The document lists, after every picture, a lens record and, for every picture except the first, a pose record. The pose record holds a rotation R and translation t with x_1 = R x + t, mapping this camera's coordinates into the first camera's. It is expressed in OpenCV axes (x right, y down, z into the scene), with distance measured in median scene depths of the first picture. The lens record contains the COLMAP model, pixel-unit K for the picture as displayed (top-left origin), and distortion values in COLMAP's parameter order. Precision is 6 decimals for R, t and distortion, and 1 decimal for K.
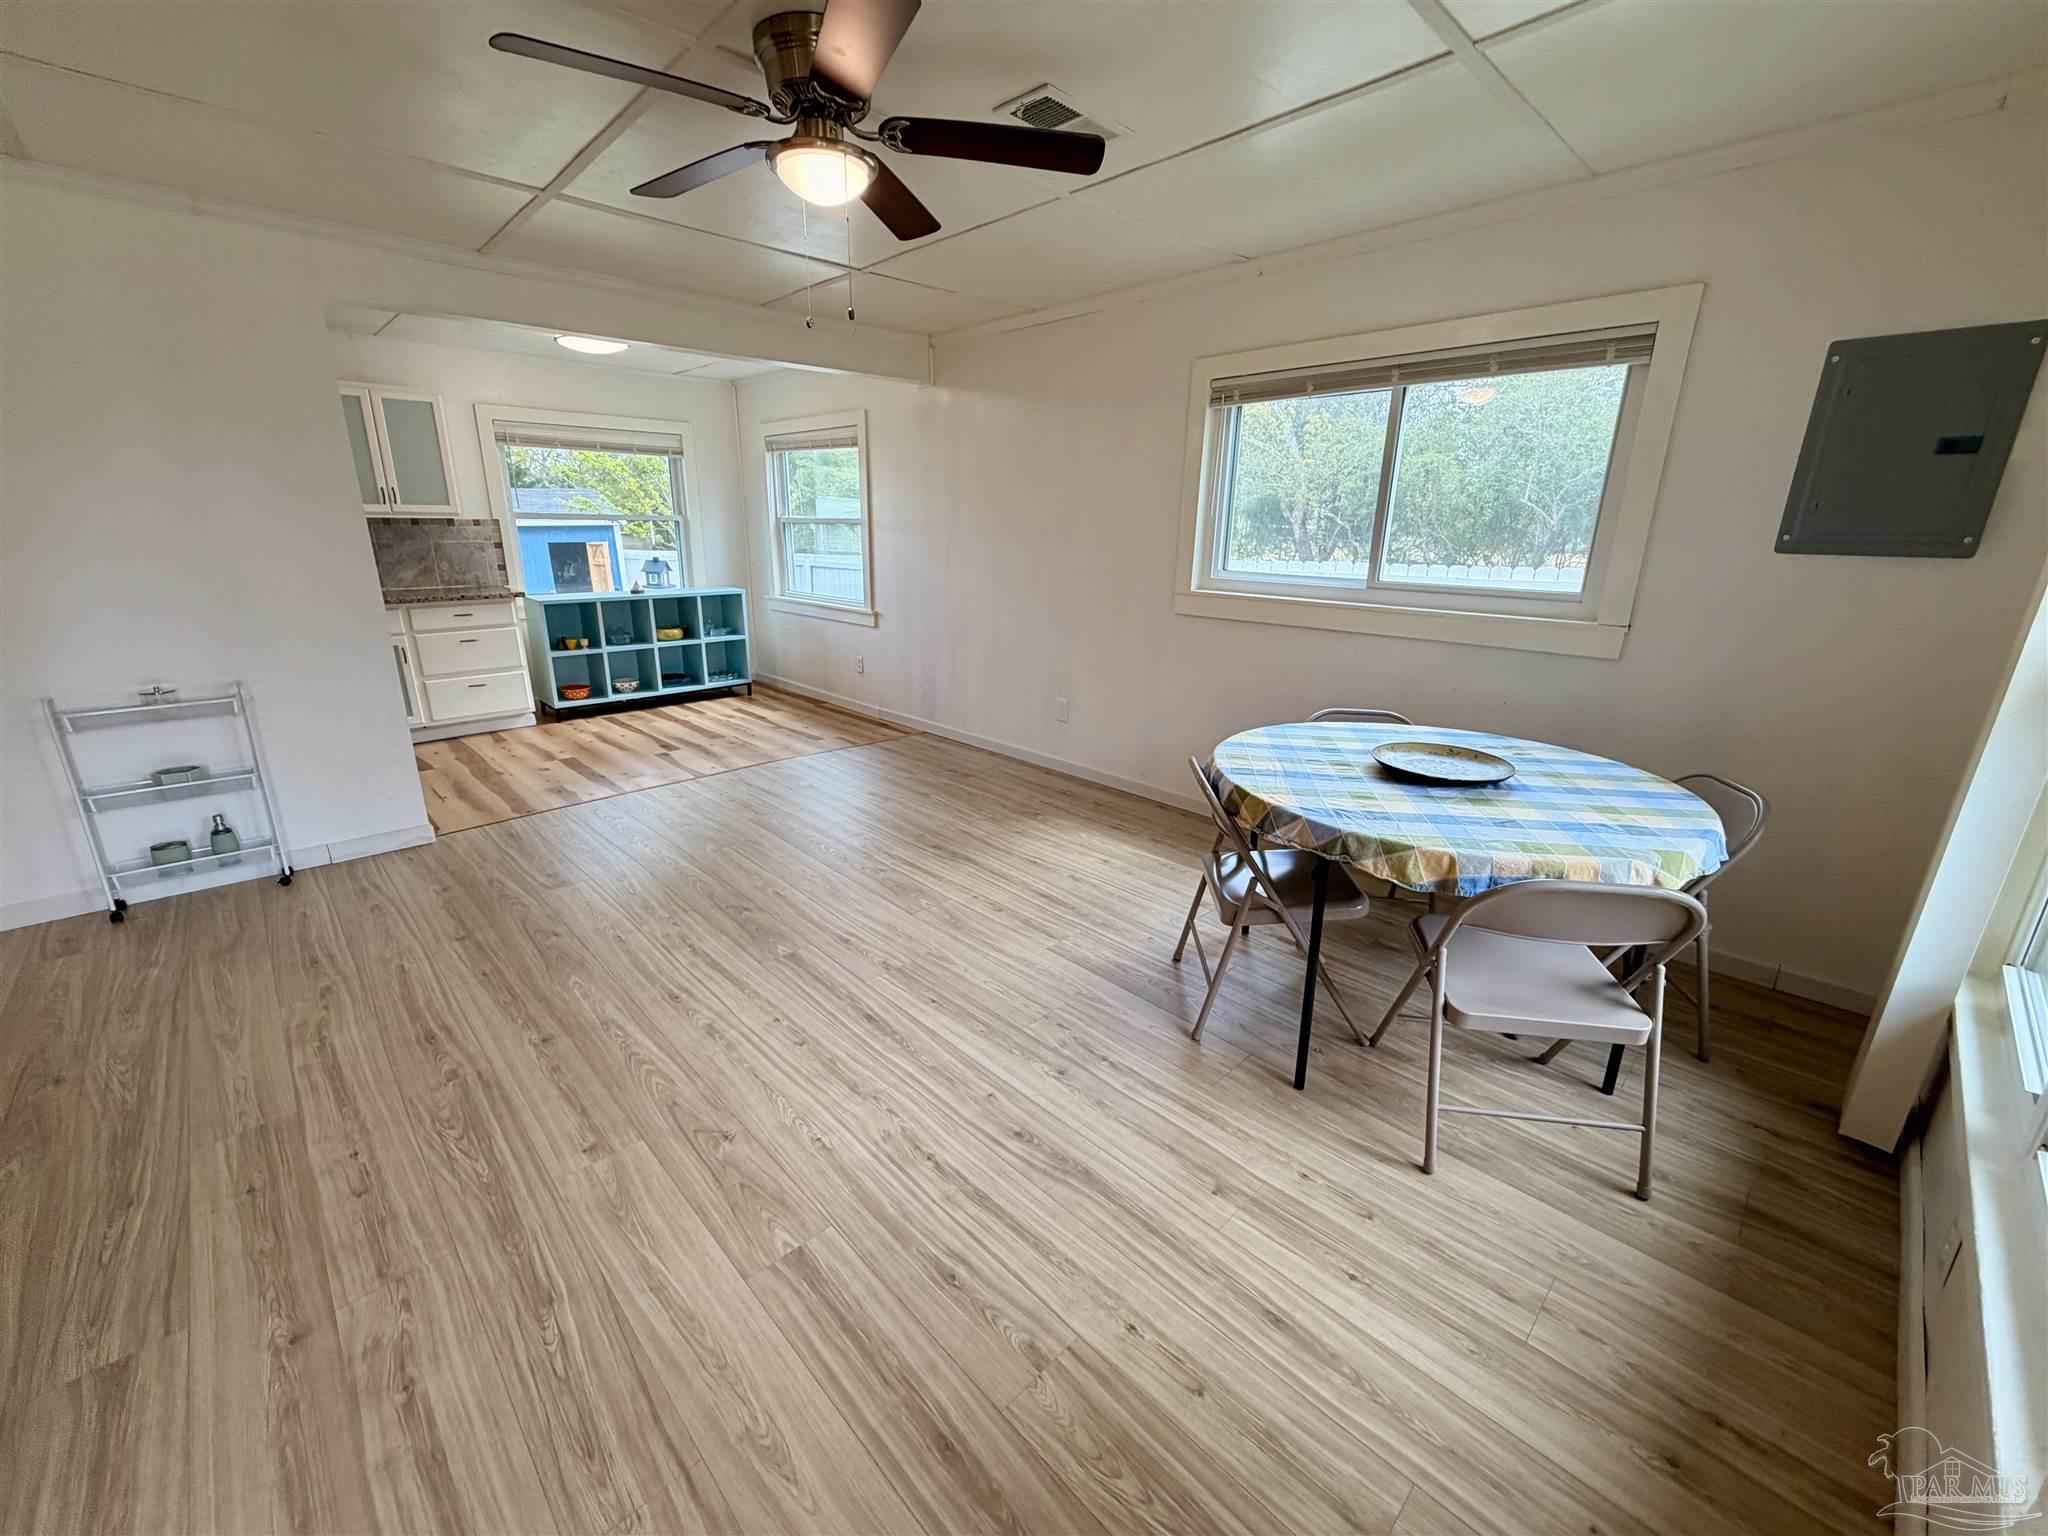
lens RADIAL K [[819.3, 0, 1038.8], [0, 819.3, 786.4], [0, 0, 1]] dist [0.000103, -0.000419]
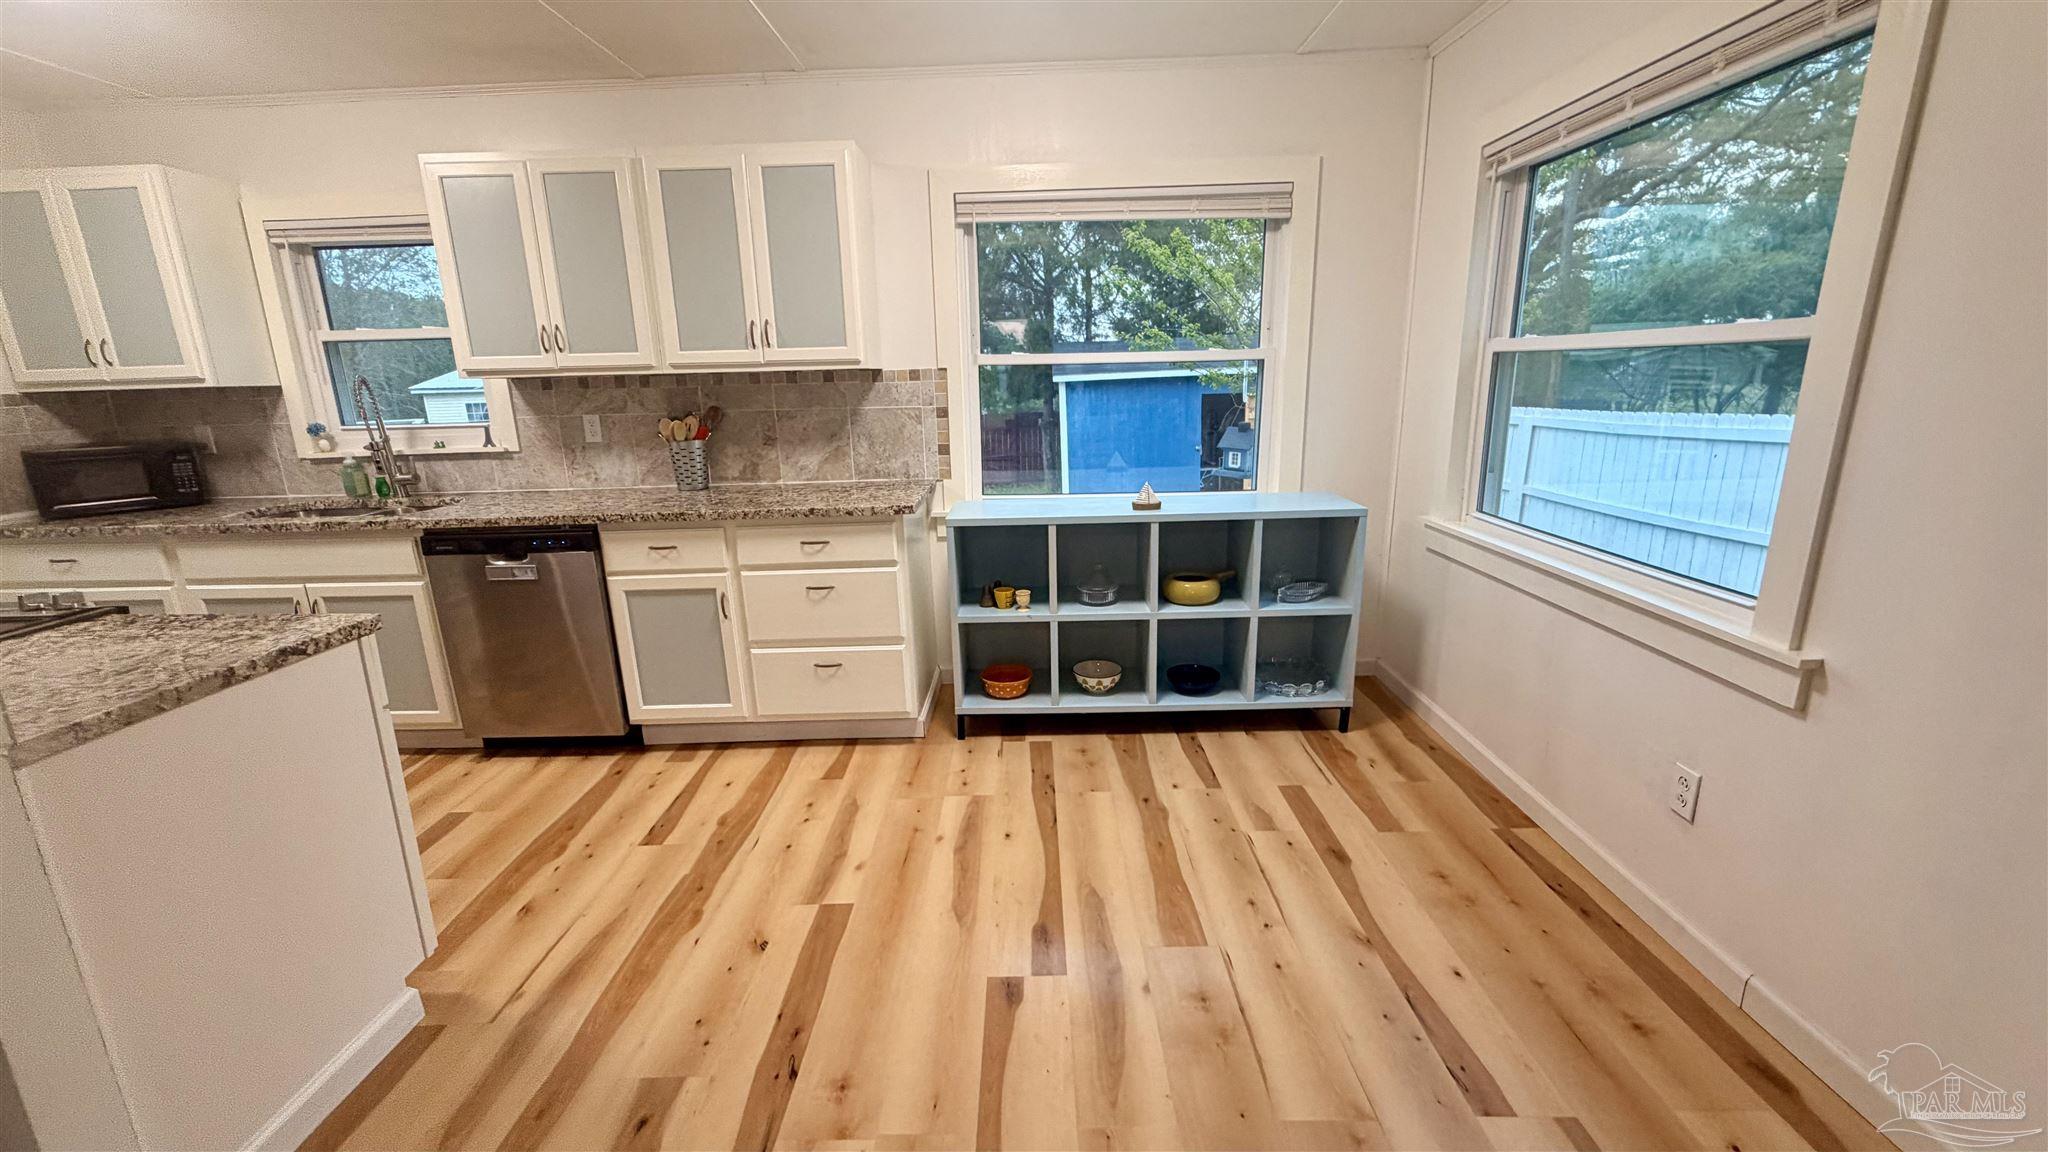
lens RADIAL K [[821.4, 0, 1013.6], [0, 821.4, 575.4], [0, 0, 1]] dist [0.001298, -0.000492]
pose [[0.700269, 0.140493, -0.699918, -0.316270], [-0.186221, 0.982448, 0.010890, -0.309558], [0.689163, 0.122713, 0.714140, 0.997725]]
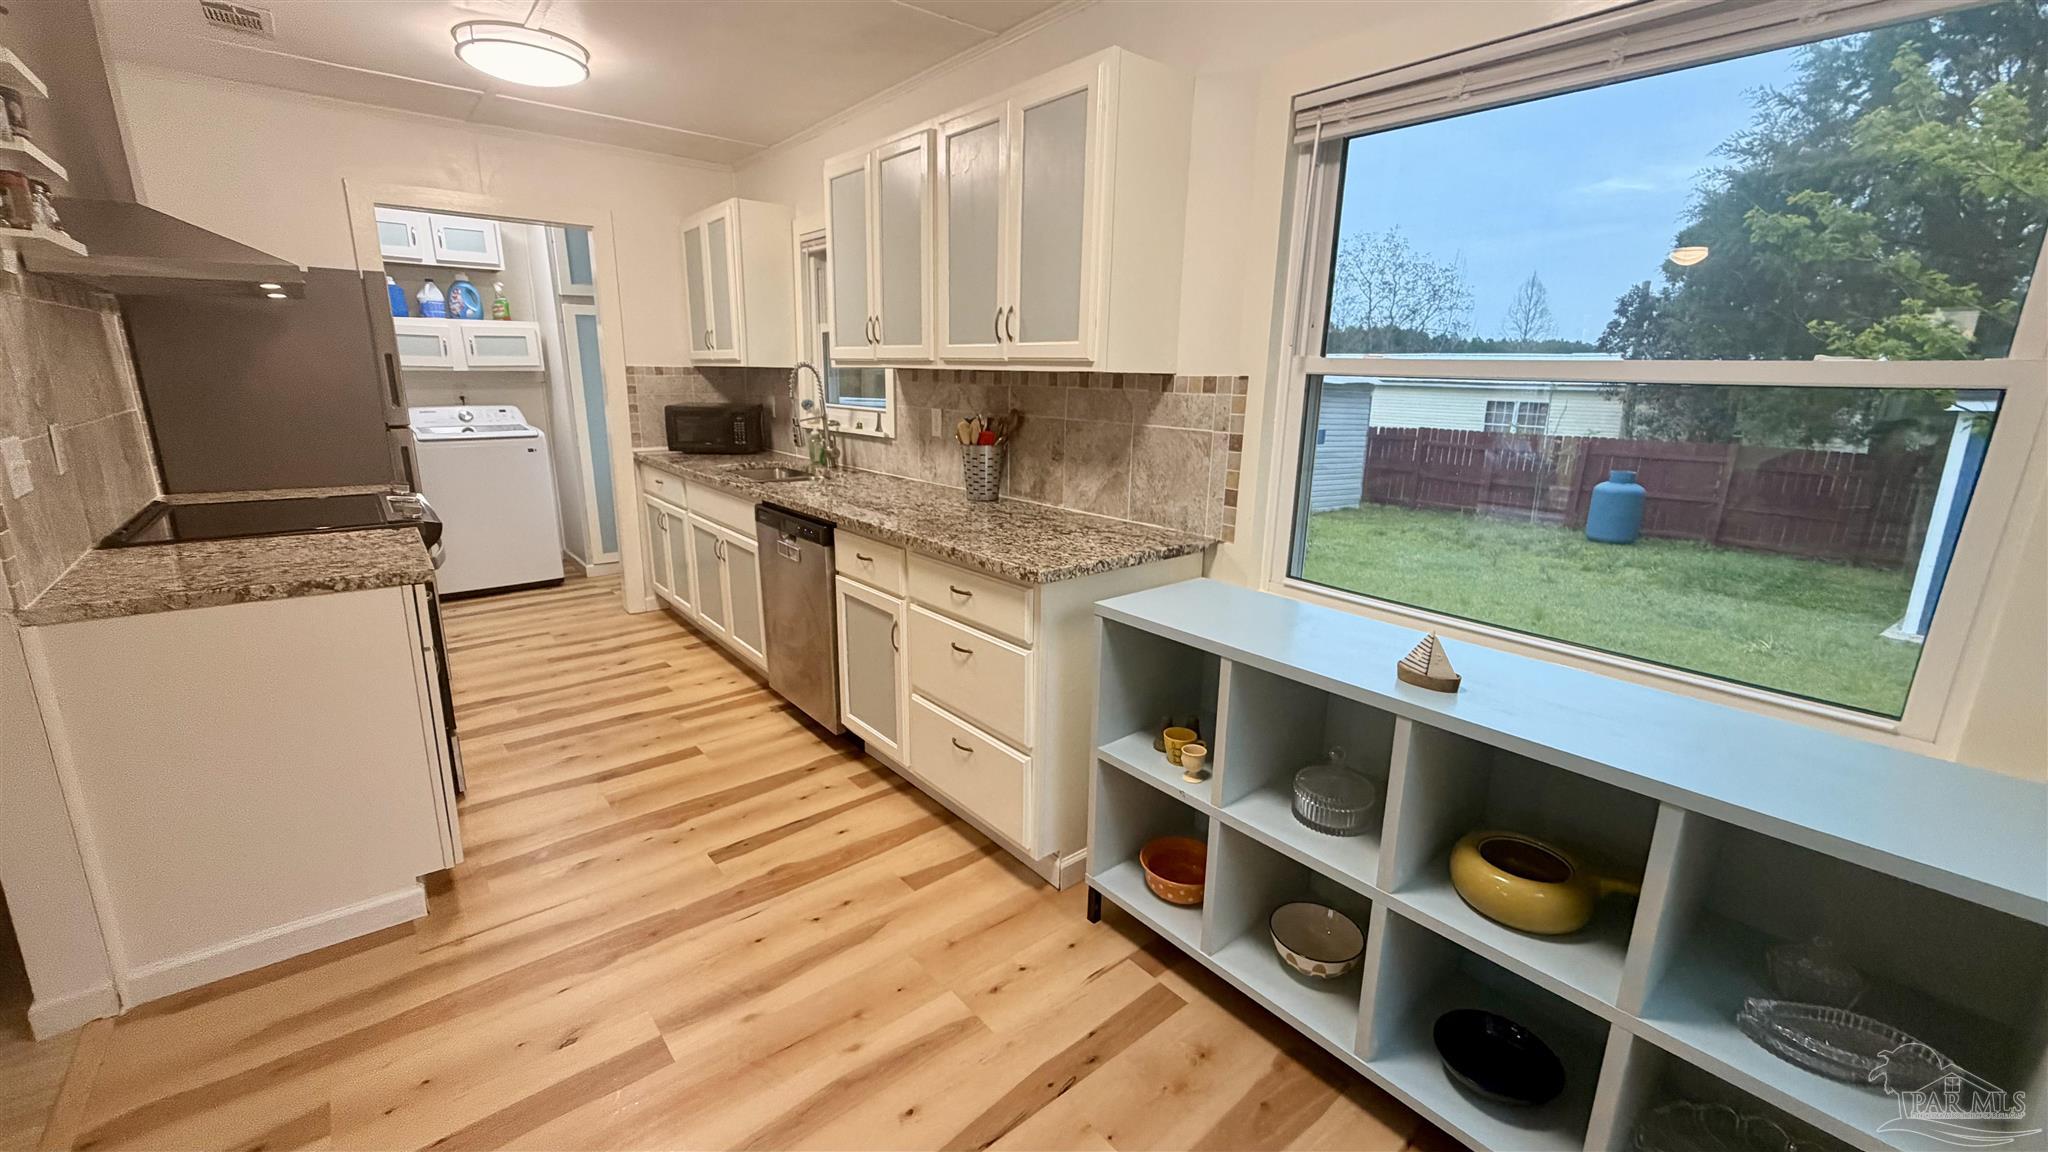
lens RADIAL K [[821.4, 0, 1012.5], [0, 821.4, 574.6], [0, 0, 1]] dist [0.001298, -0.000492]
pose [[-0.094021, 0.224253, -0.969985, -0.413085], [-0.325164, 0.913952, 0.242817, -0.468112], [0.940972, 0.338234, -0.013011, 1.460140]]
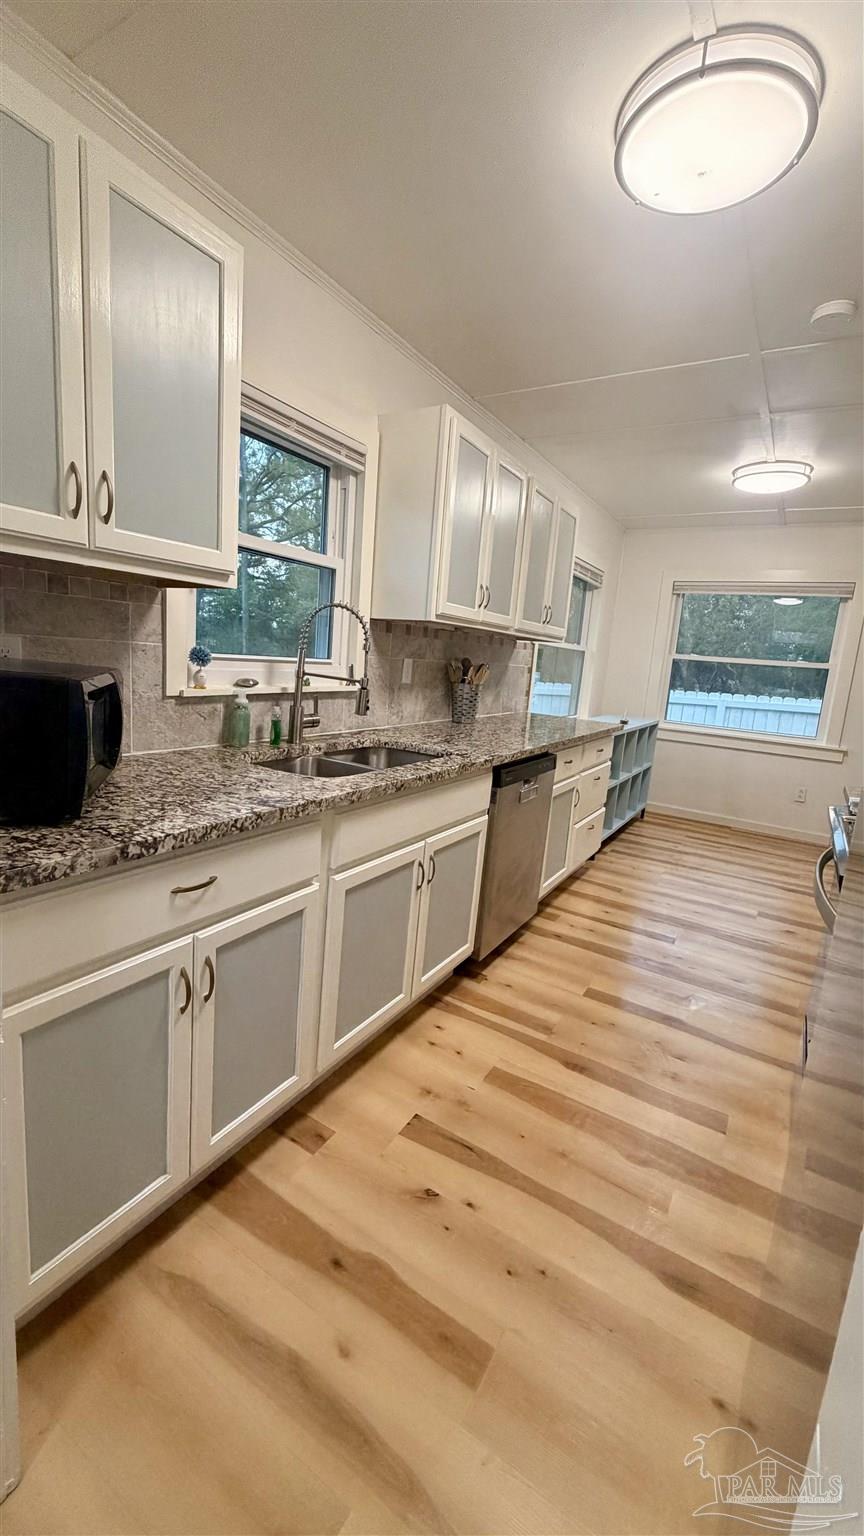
lens RADIAL K [[616.0, 0, 431.3], [0, 616.0, 773.5], [0, 0, 1]] dist [0.001298, -0.000492]
pose [[0.965235, 0.009287, 0.261219, -1.492580], [0.020486, 0.993606, -0.111026, -0.162118], [-0.260580, 0.112517, 0.958873, 0.586733]]
